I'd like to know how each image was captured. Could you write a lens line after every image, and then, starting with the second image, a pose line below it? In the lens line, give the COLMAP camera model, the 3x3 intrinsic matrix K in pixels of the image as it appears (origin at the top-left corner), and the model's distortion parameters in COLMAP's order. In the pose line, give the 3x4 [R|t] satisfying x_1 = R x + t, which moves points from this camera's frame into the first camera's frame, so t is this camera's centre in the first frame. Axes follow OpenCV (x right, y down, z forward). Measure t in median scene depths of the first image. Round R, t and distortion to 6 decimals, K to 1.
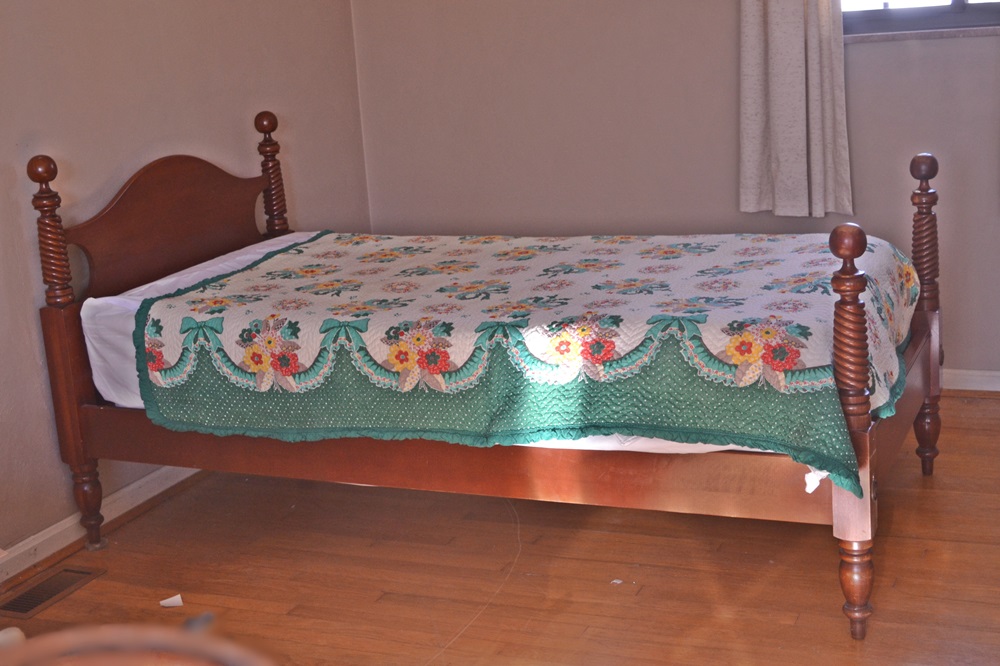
lens RADIAL K [[1319.8, 0, 500.0], [0, 1319.8, 333.0], [0, 0, 1]] dist [-0.032990, -0.031142]
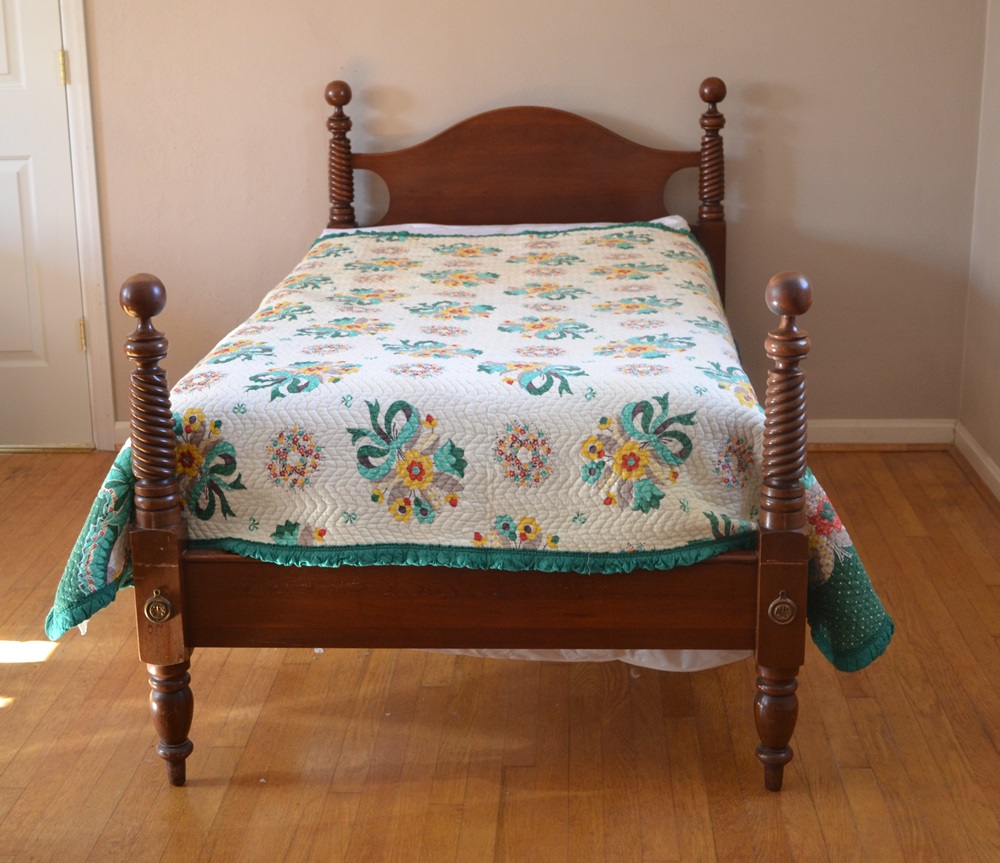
lens RADIAL K [[1595.0, 0, 500.0], [0, 1595.0, 431.5], [0, 0, 1]] dist [-0.022538, -0.113600]
pose [[0.347339, 0.326172, -0.879186, 1.009444], [-0.241297, 0.937075, 0.252320, -0.245656], [0.906163, 0.124505, 0.404187, 0.679476]]
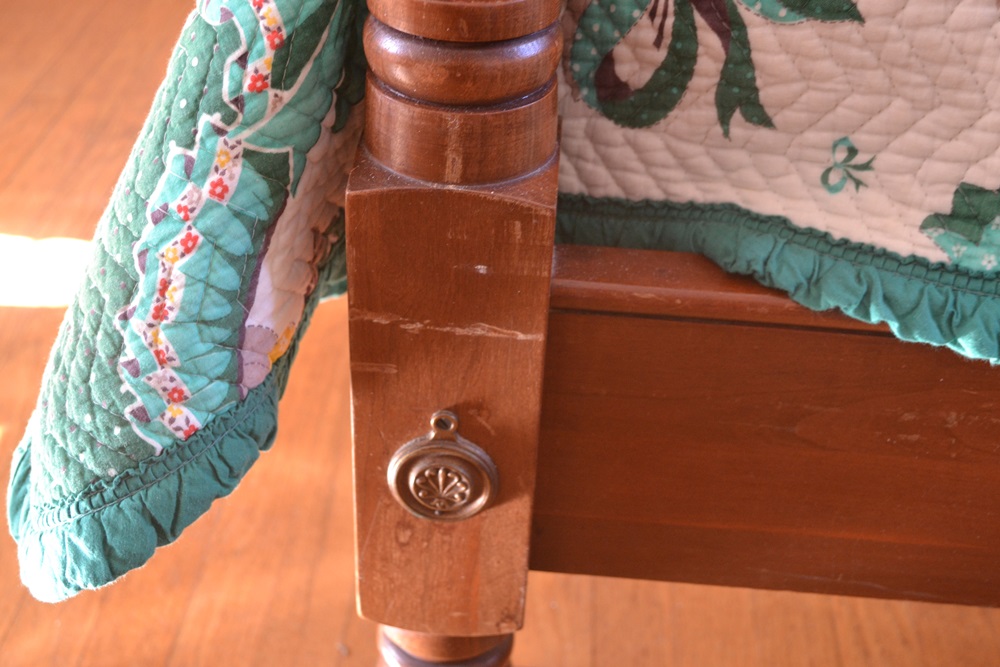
lens RADIAL K [[1319.8, 0, 500.0], [0, 1319.8, 333.5], [0, 0, 1]] dist [-0.032990, -0.031142]
pose [[0.307917, 0.630855, -0.712186, 0.378163], [-0.290082, 0.775165, 0.561224, -0.027156], [0.906113, 0.033782, 0.421686, 0.794666]]
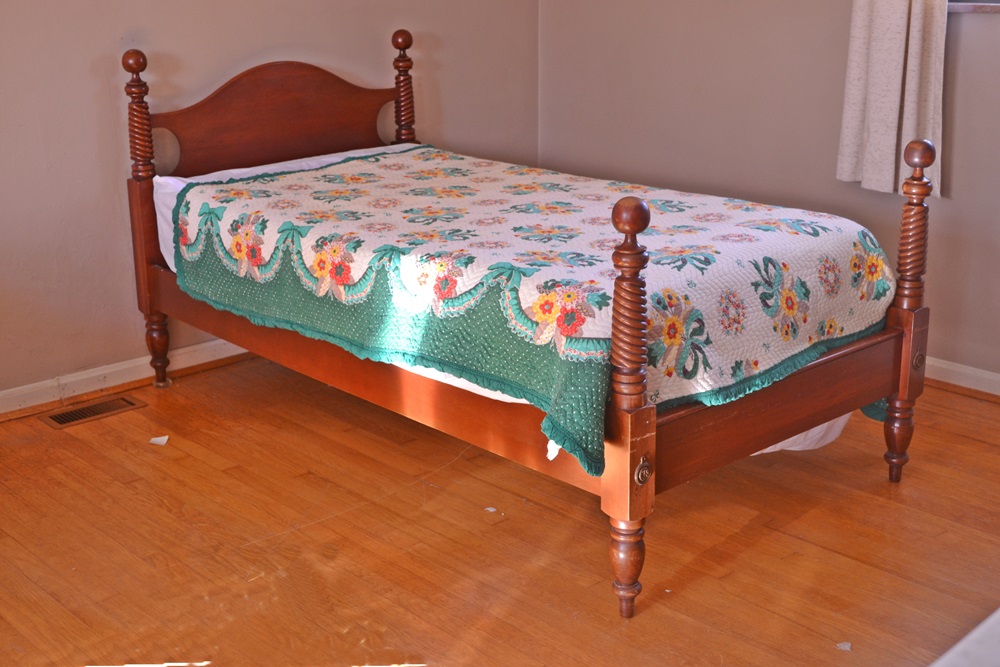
lens RADIAL K [[1230.8, 0, 500.0], [0, 1230.8, 333.5], [0, 0, 1]] dist [-0.035817, 0.019053]
pose [[0.915405, 0.178638, -0.360725, 0.424403], [-0.150660, 0.983047, 0.104497, -0.052948], [0.373276, -0.041310, 0.926800, 0.099869]]
